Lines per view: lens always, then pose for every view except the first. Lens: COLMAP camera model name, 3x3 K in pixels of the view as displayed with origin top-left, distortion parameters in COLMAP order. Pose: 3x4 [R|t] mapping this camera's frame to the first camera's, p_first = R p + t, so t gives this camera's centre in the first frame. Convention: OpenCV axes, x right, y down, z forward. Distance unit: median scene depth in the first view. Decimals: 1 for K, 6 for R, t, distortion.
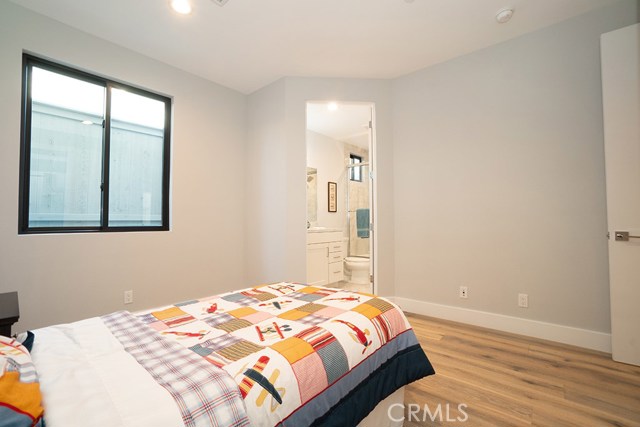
lens RADIAL K [[285.0, 0, 320.6], [0, 285.0, 215.4], [0, 0, 1]] dist [-0.003002, 0.000127]
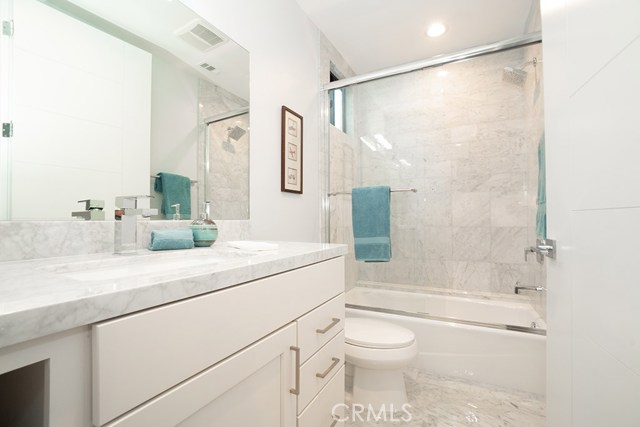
lens RADIAL K [[285.0, 0, 316.6], [0, 285.0, 216.3], [0, 0, 1]] dist [-0.003002, 0.000127]
pose [[0.982246, 0.006682, 0.187480, 0.003937], [-0.009972, 0.999812, 0.016612, 0.011613], [-0.187334, -0.018186, 0.982128, 0.634611]]
